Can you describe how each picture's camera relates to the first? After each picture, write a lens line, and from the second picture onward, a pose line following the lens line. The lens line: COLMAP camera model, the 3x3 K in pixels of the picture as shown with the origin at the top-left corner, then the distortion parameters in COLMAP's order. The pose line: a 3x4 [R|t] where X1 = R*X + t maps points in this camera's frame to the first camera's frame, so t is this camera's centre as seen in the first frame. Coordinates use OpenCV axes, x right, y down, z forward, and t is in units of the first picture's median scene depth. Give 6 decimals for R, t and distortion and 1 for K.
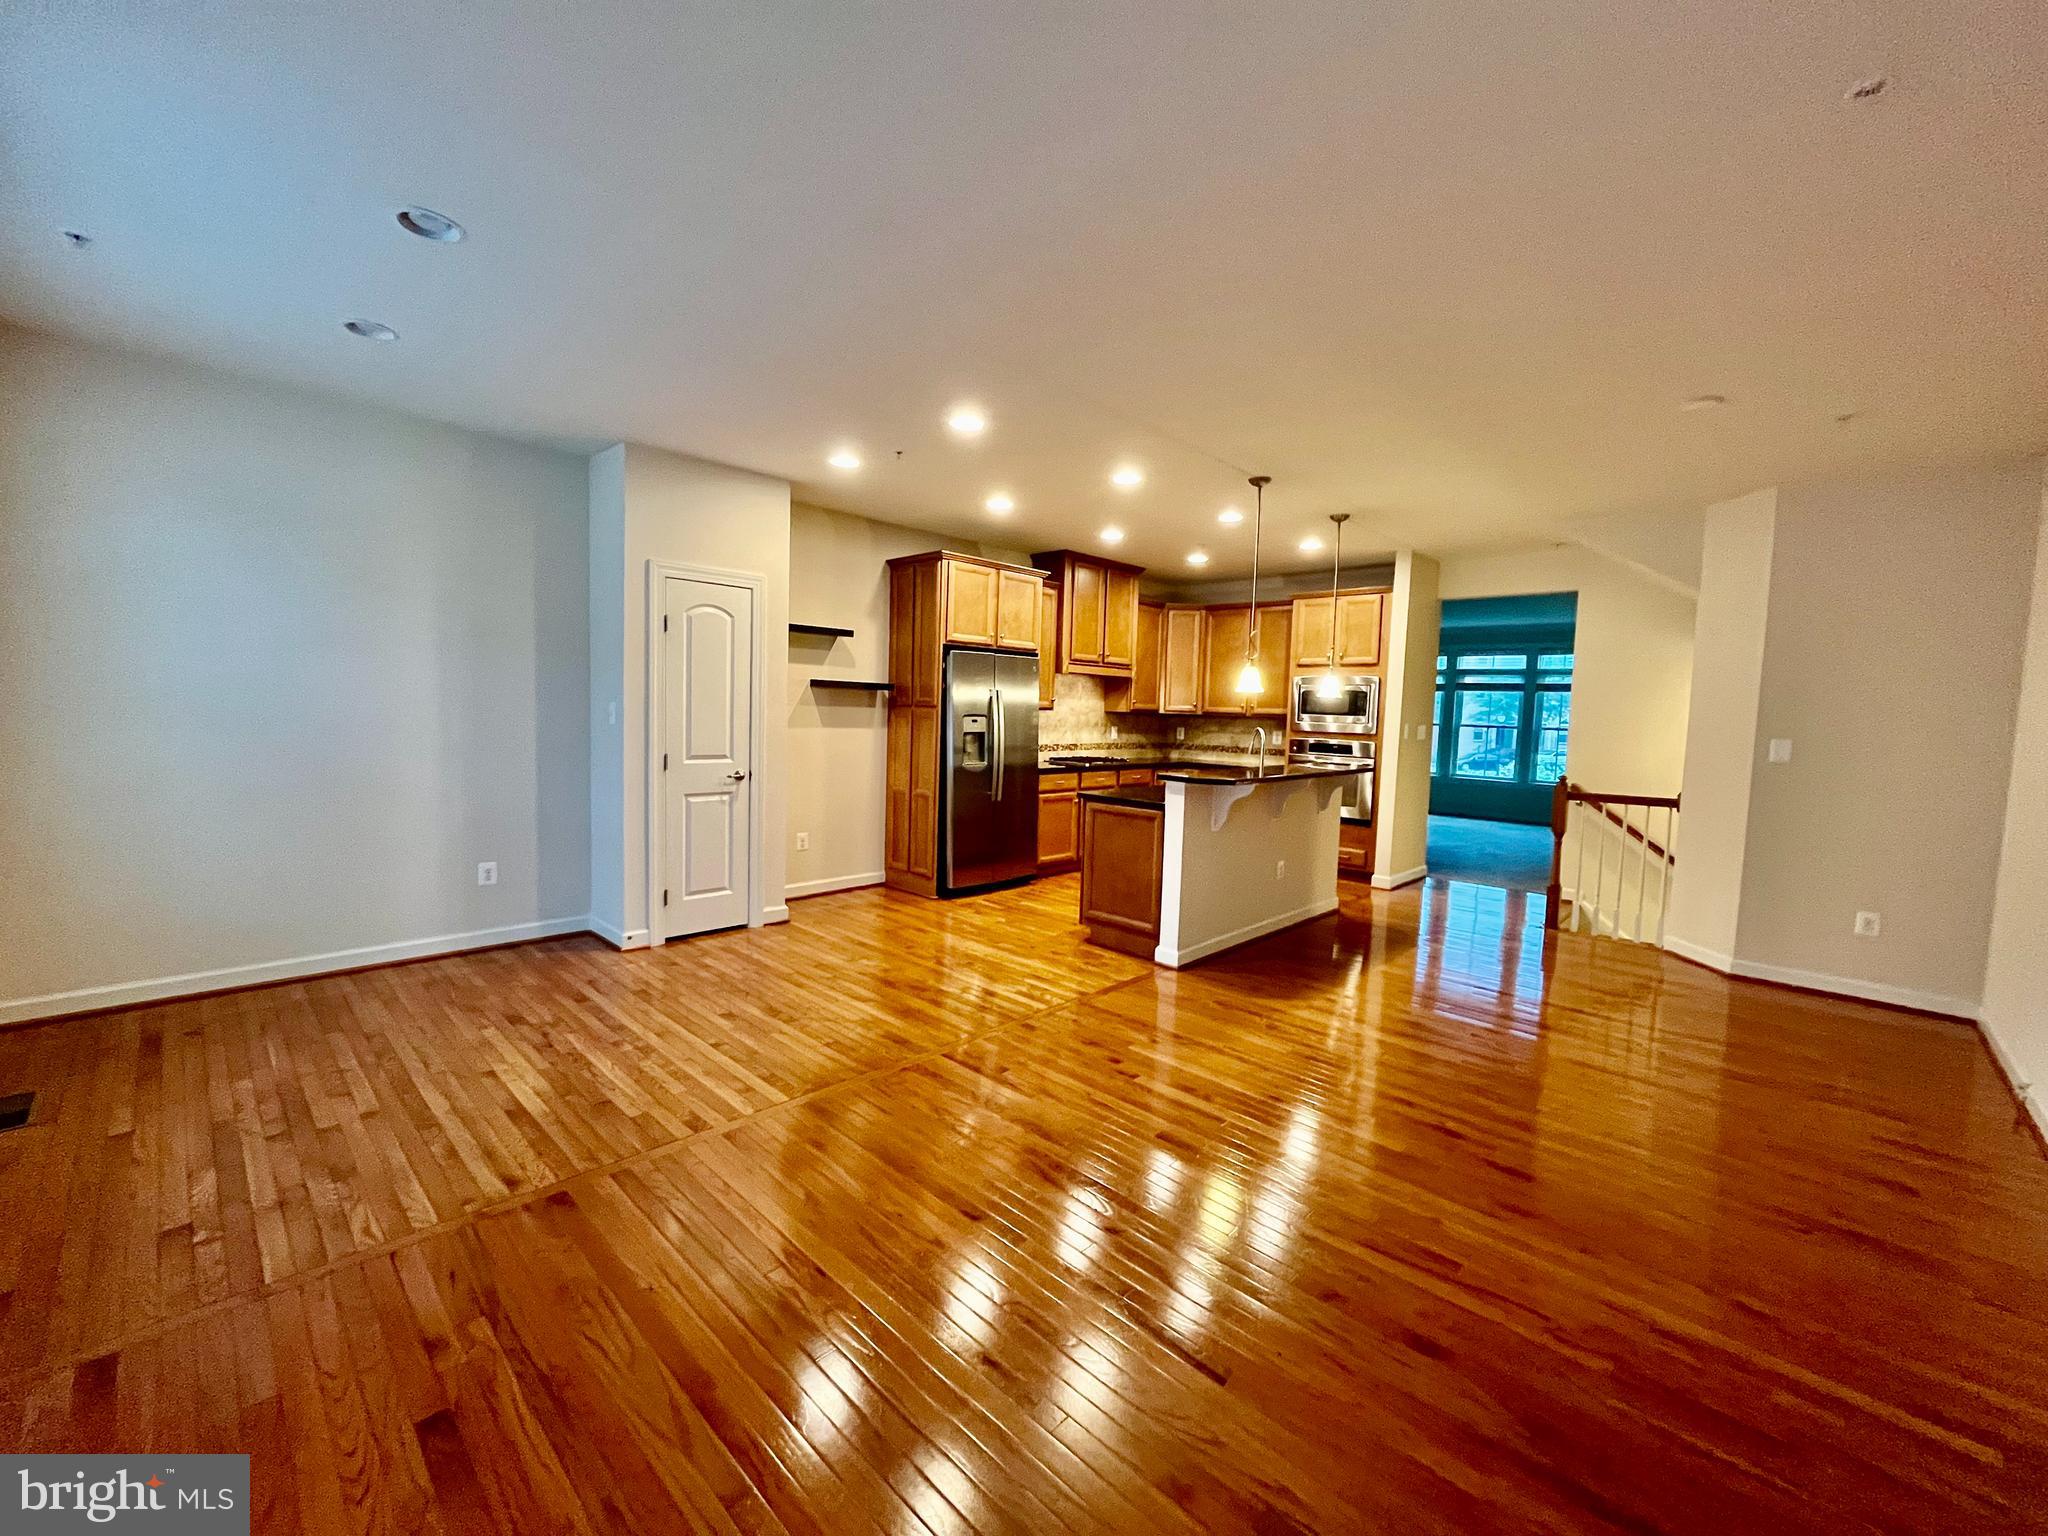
lens RADIAL K [[826.7, 0, 1022.2], [0, 826.7, 764.1], [0, 0, 1]] dist [-0.002447, -0.000119]
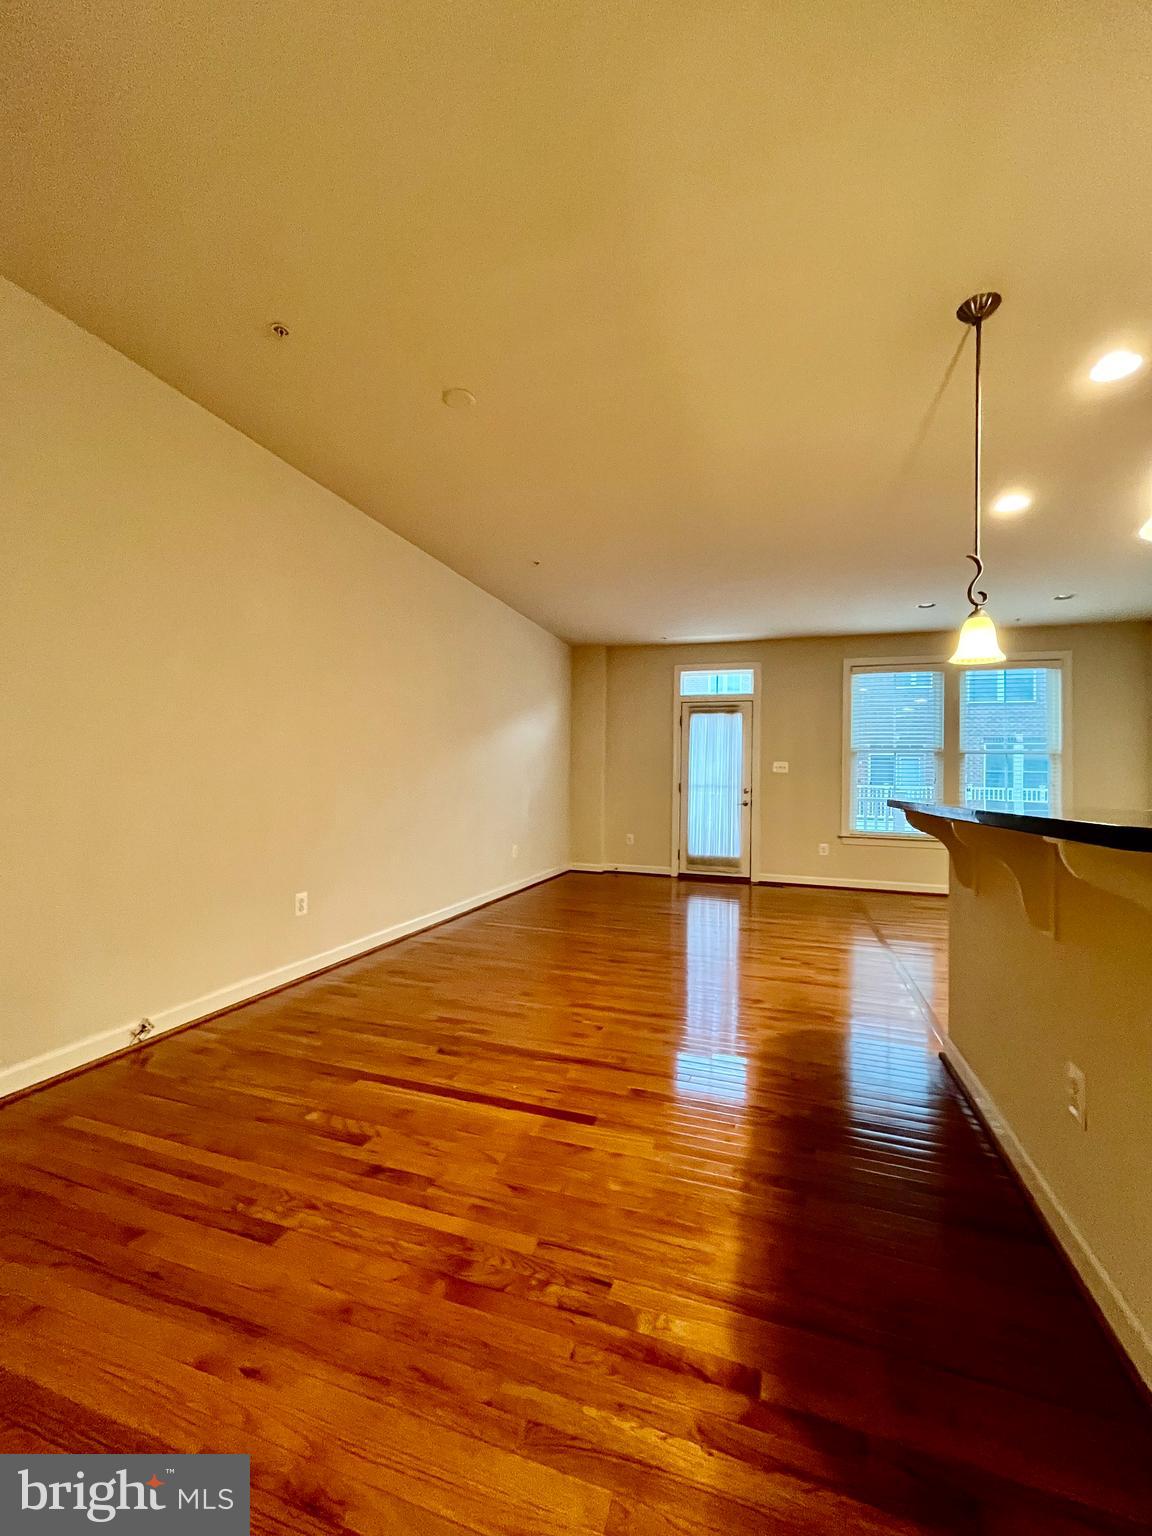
lens RADIAL K [[620.0, 0, 576.0], [0, 620.0, 768.0], [0, 0, 1]] dist [-0.002447, -0.000119]
pose [[-0.900181, -0.060780, -0.431254, 0.581582], [-0.080500, 0.996372, 0.027606, -0.002621], [0.428012, 0.059567, -0.901808, 1.042597]]
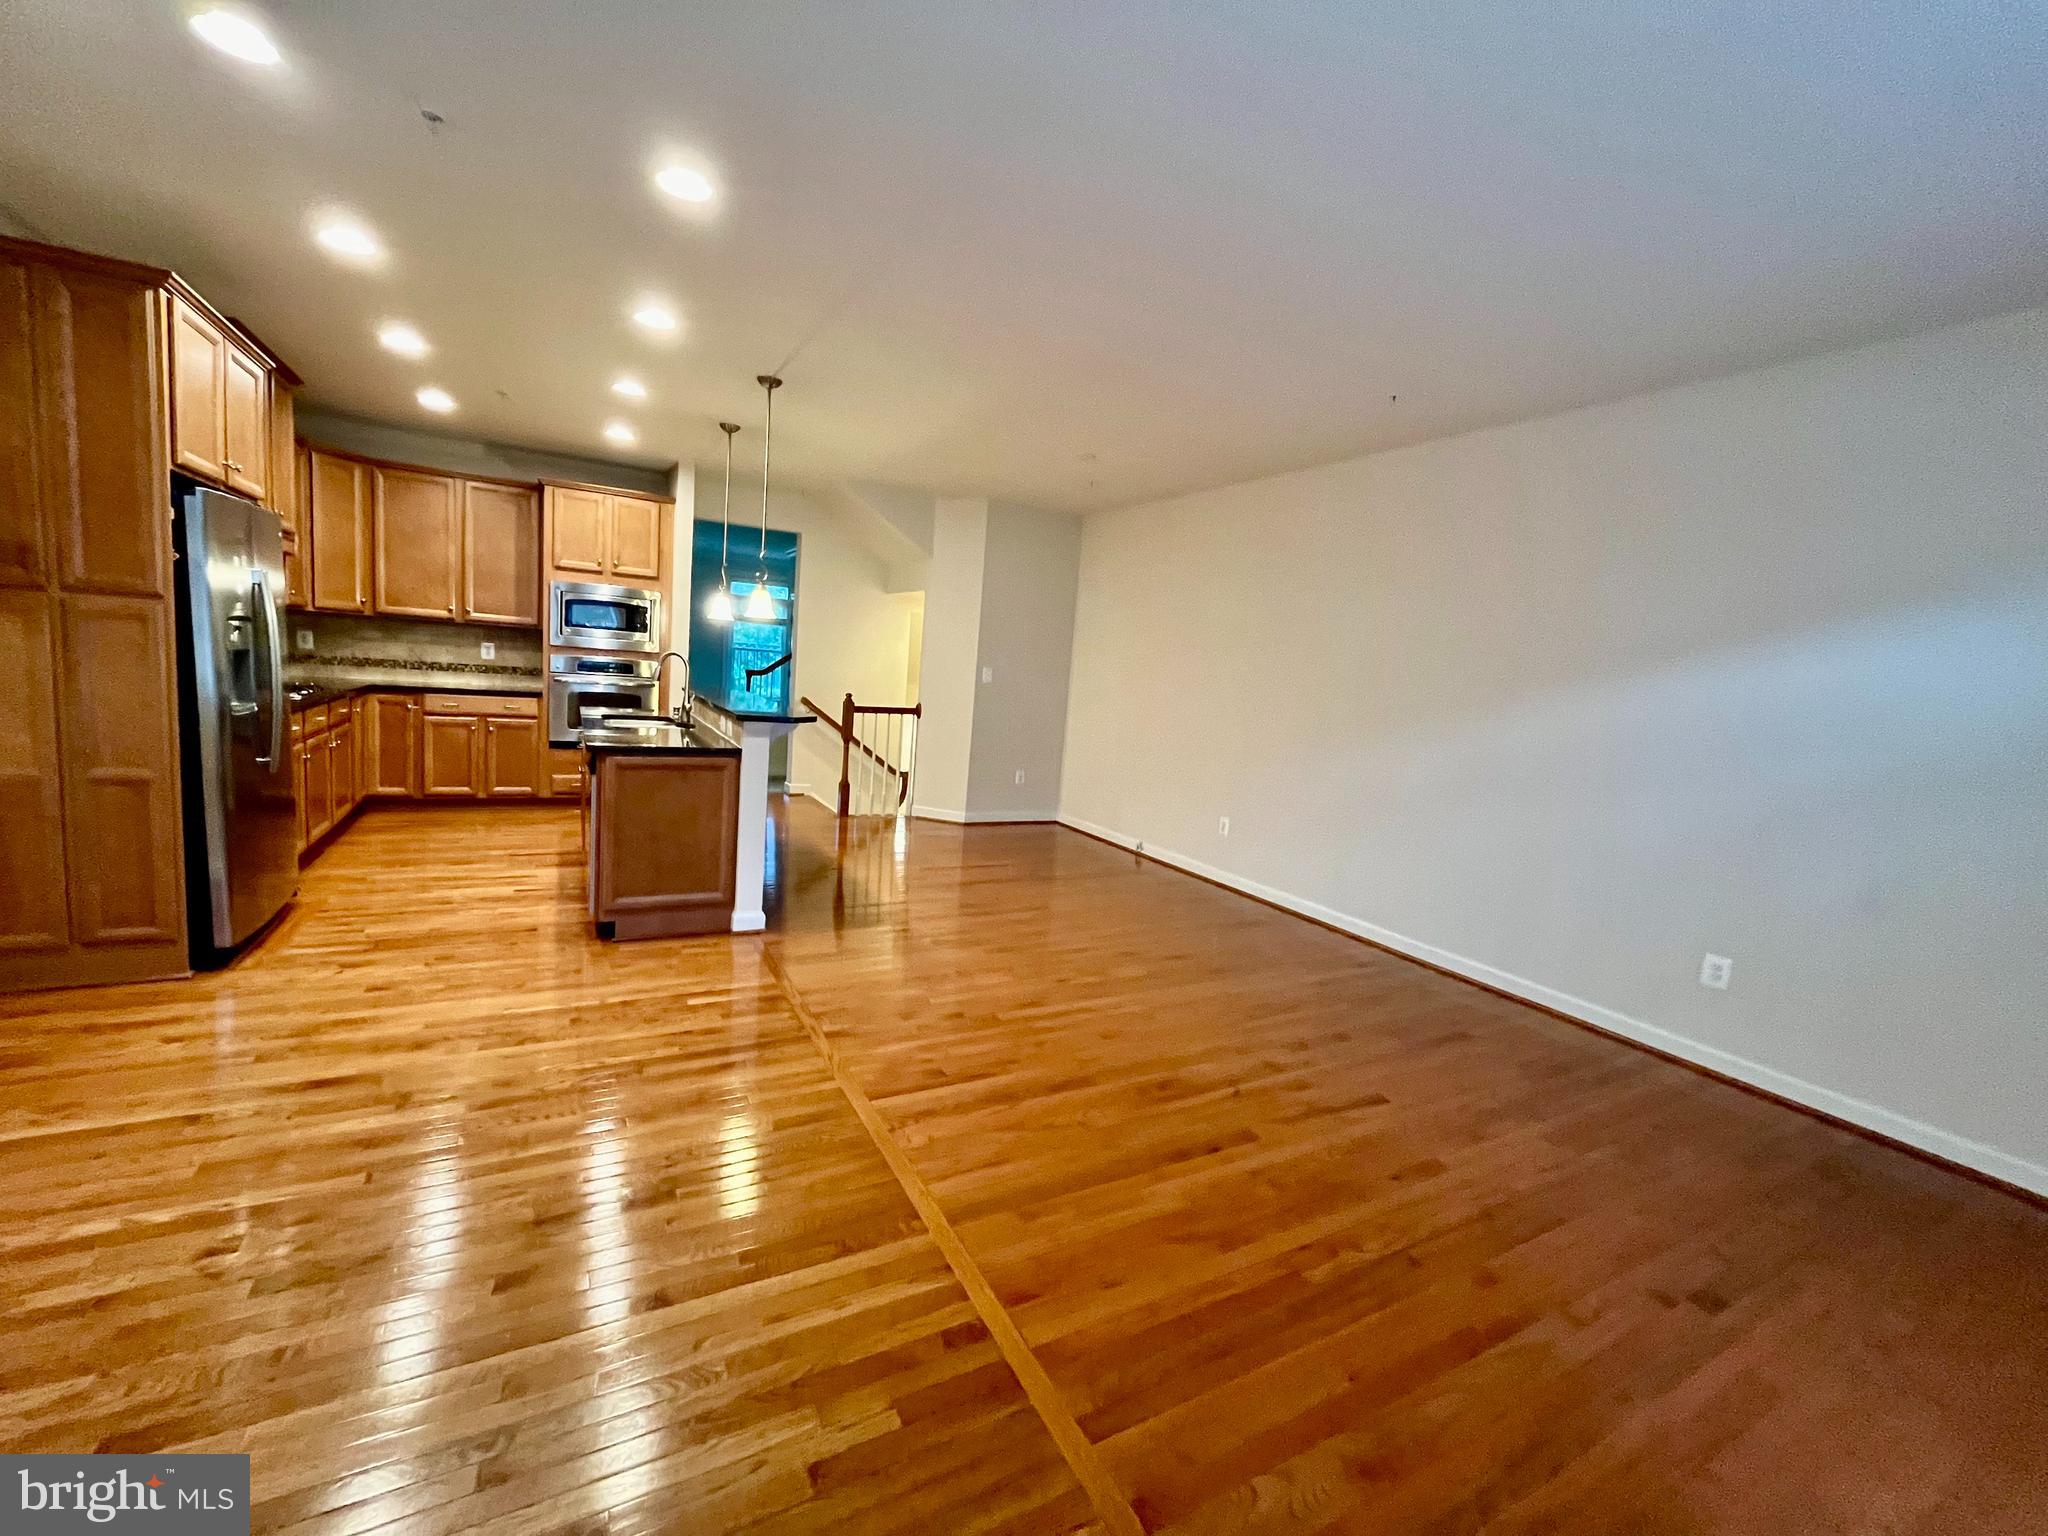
lens RADIAL K [[826.7, 0, 1022.2], [0, 826.7, 764.1], [0, 0, 1]] dist [-0.002447, -0.000119]
pose [[0.297720, -0.118787, 0.947234, -0.428346], [-0.002715, 0.992119, 0.125269, -0.034163], [-0.954649, -0.039867, 0.295052, 0.366023]]
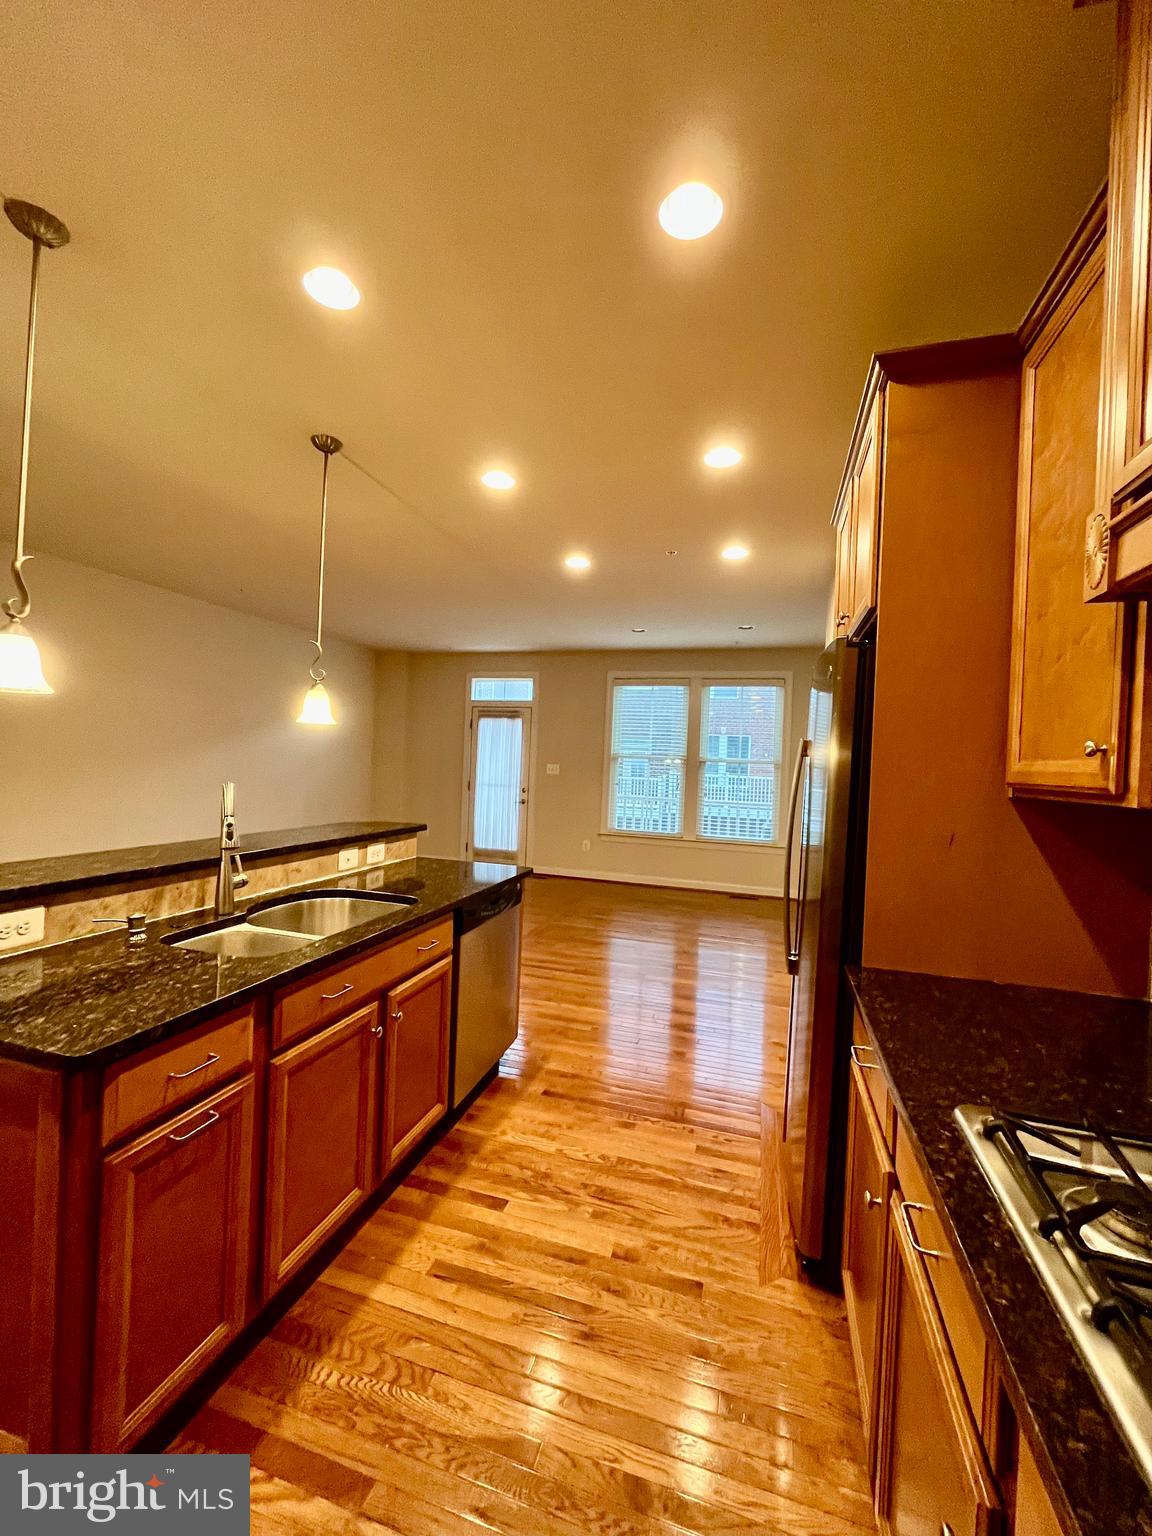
lens RADIAL K [[620.0, 0, 576.0], [0, 620.0, 768.0], [0, 0, 1]] dist [-0.002447, -0.000119]
pose [[-0.888726, -0.064021, -0.453947, 0.261839], [-0.101555, 0.993093, 0.058764, -0.086932], [0.447050, 0.098326, -0.889089, 1.312887]]
